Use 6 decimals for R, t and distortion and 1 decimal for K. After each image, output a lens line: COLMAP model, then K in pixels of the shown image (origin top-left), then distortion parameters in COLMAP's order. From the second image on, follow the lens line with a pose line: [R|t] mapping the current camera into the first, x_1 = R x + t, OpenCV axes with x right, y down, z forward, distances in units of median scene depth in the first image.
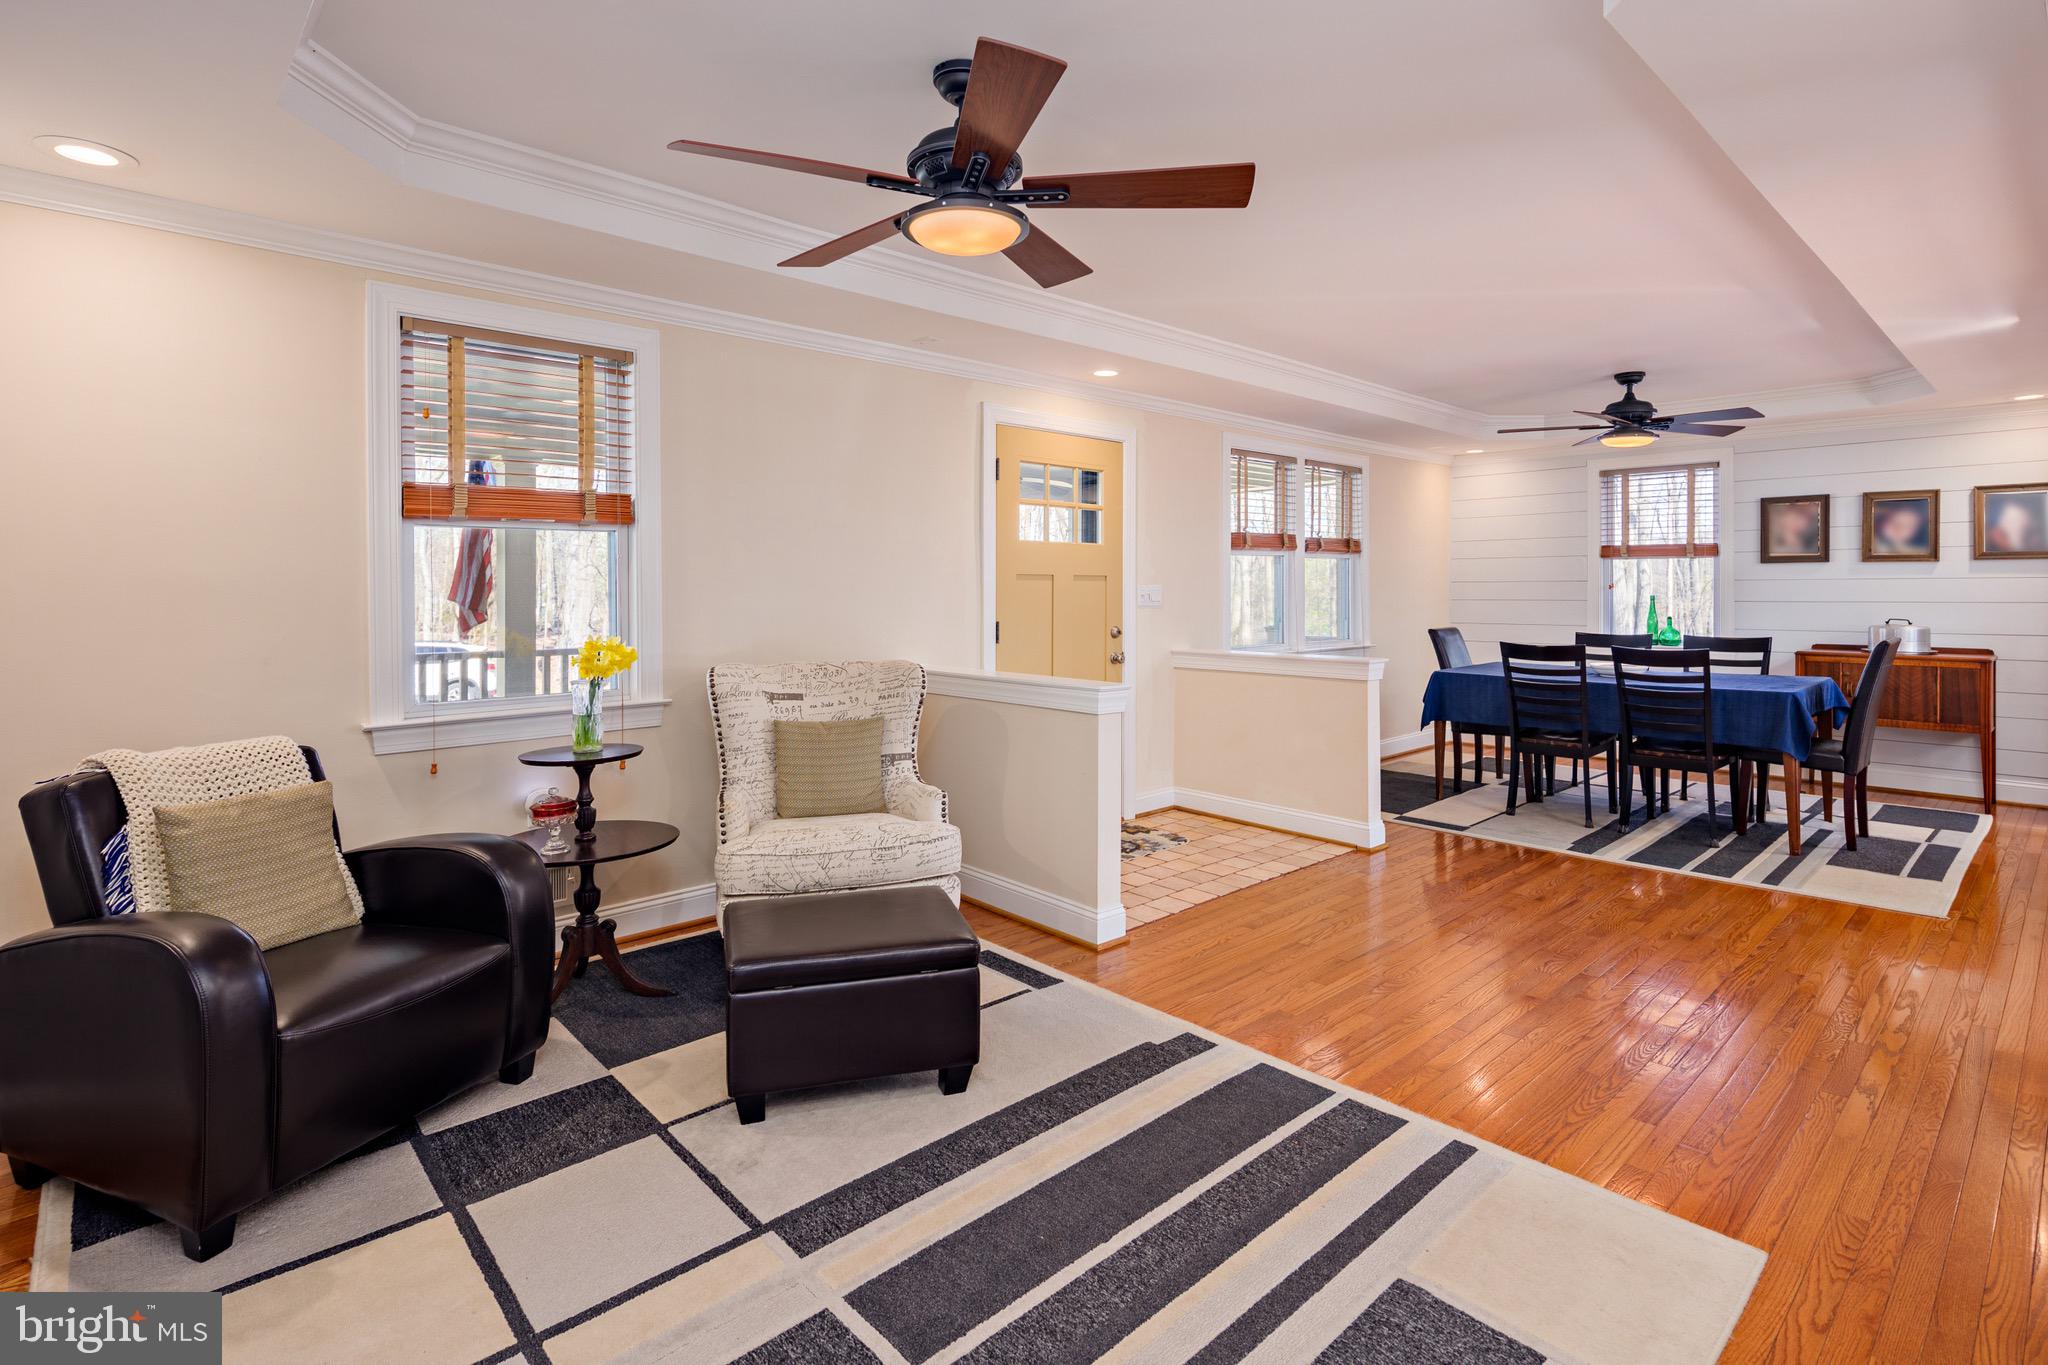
lens RADIAL K [[996.4, 0, 1013.3], [0, 996.4, 586.7], [0, 0, 1]] dist [0.004684, -0.005544]
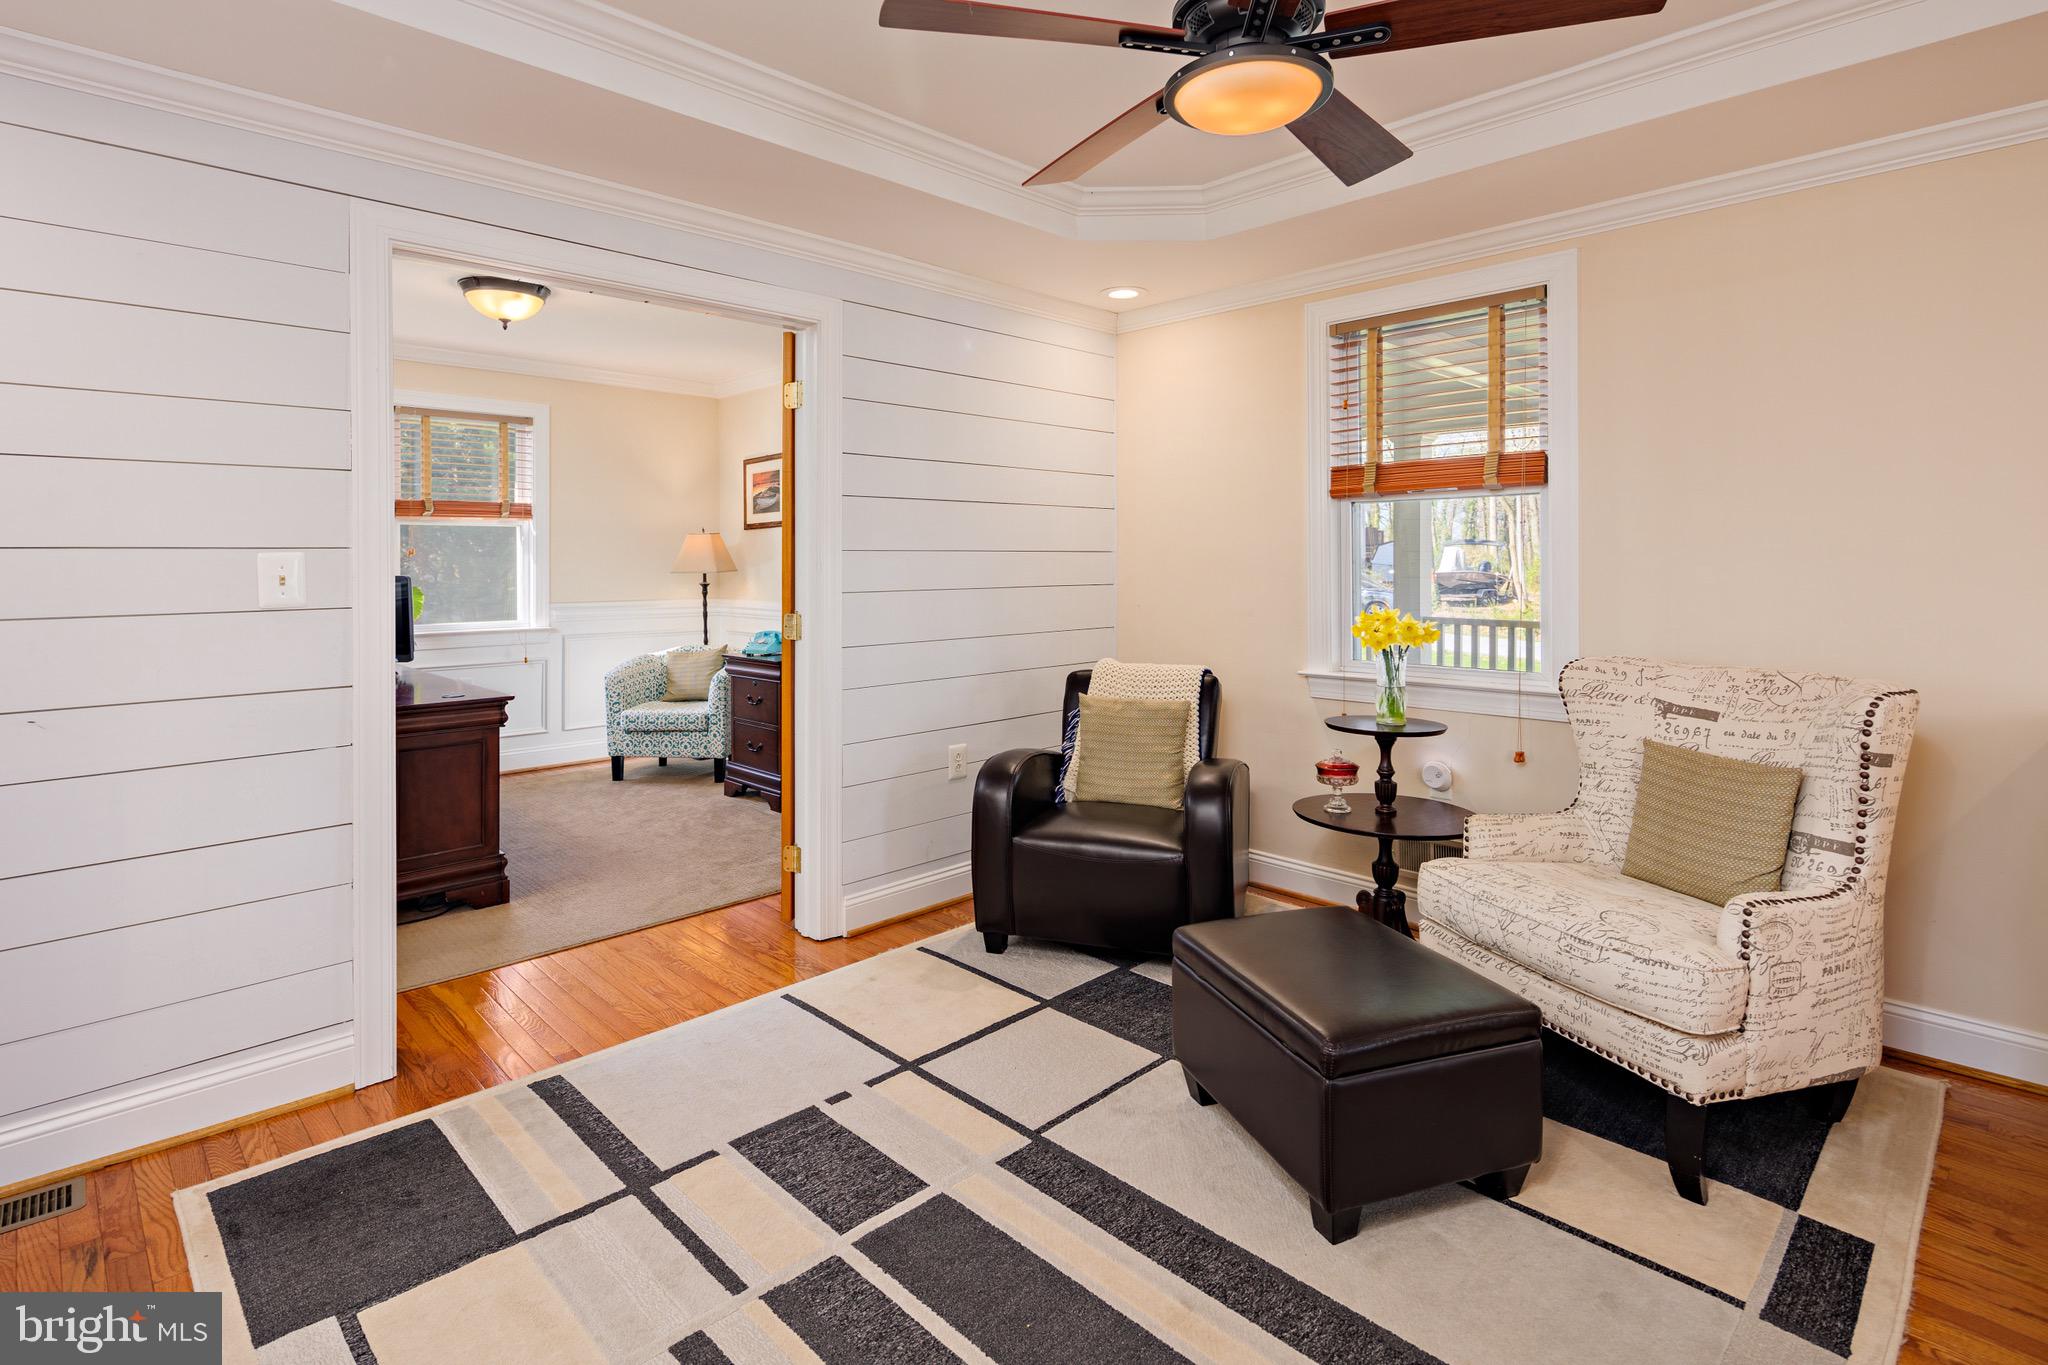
lens RADIAL K [[996.4, 0, 1020.6], [0, 996.4, 562.1], [0, 0, 1]] dist [0.004684, -0.005544]
pose [[0.037234, 0.003177, -0.999302, 0.546306], [0.004661, 0.999984, 0.003353, -0.000162], [0.999296, -0.004782, 0.037218, 0.602692]]
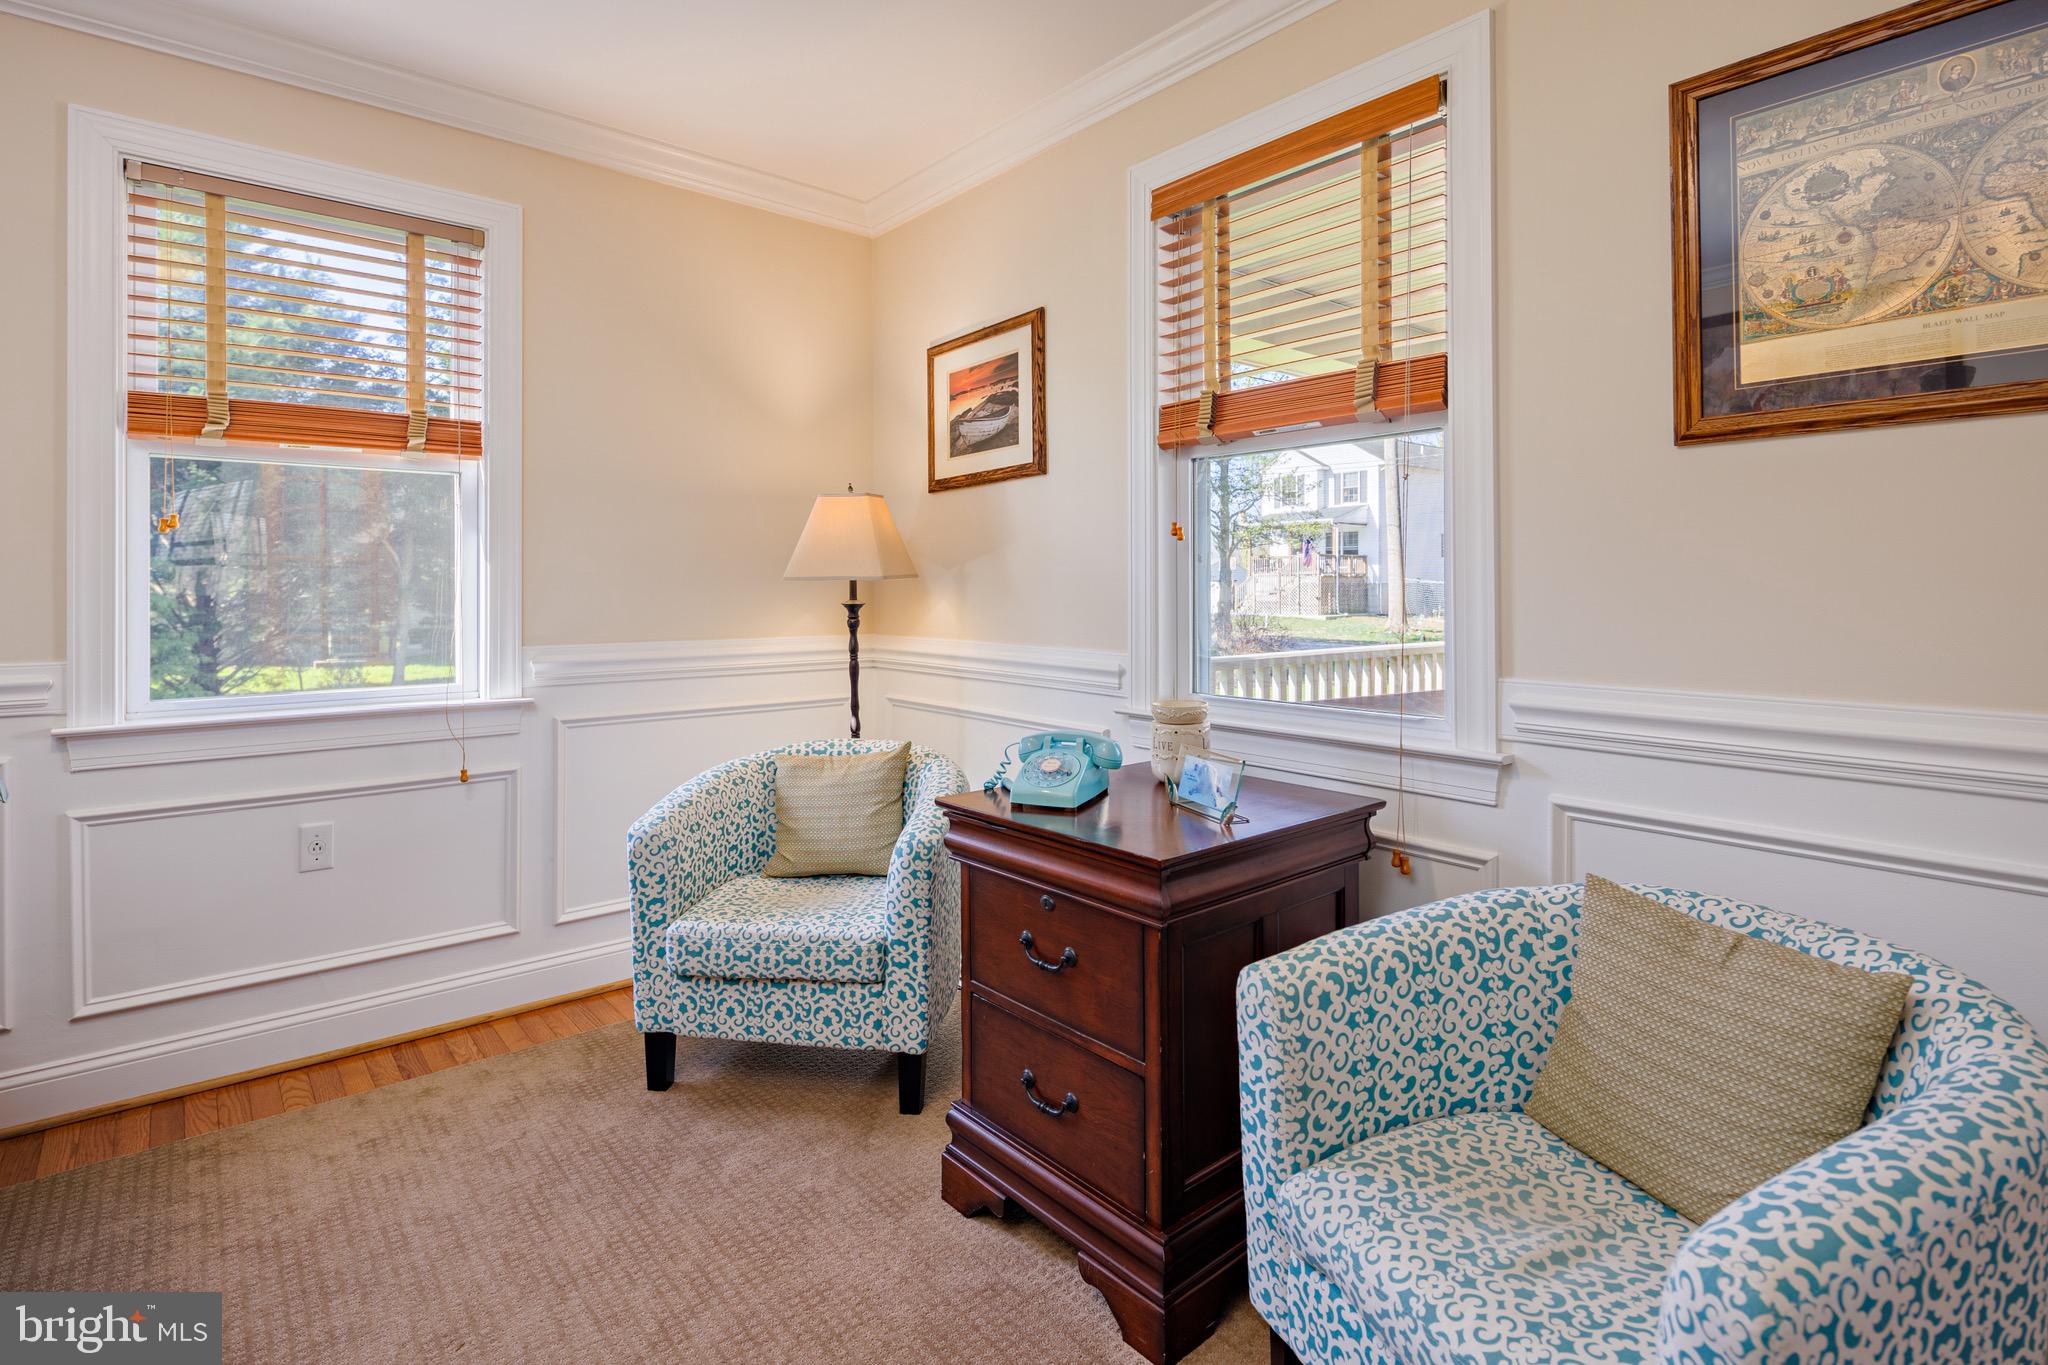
lens RADIAL K [[996.4, 0, 1020.6], [0, 996.4, 588.3], [0, 0, 1]] dist [0.004684, -0.005544]
pose [[-0.041979, 0.000695, -0.999118, -0.599919], [0.003762, 0.999993, 0.000538, 0.034015], [0.999111, -0.003736, -0.041981, 0.223294]]
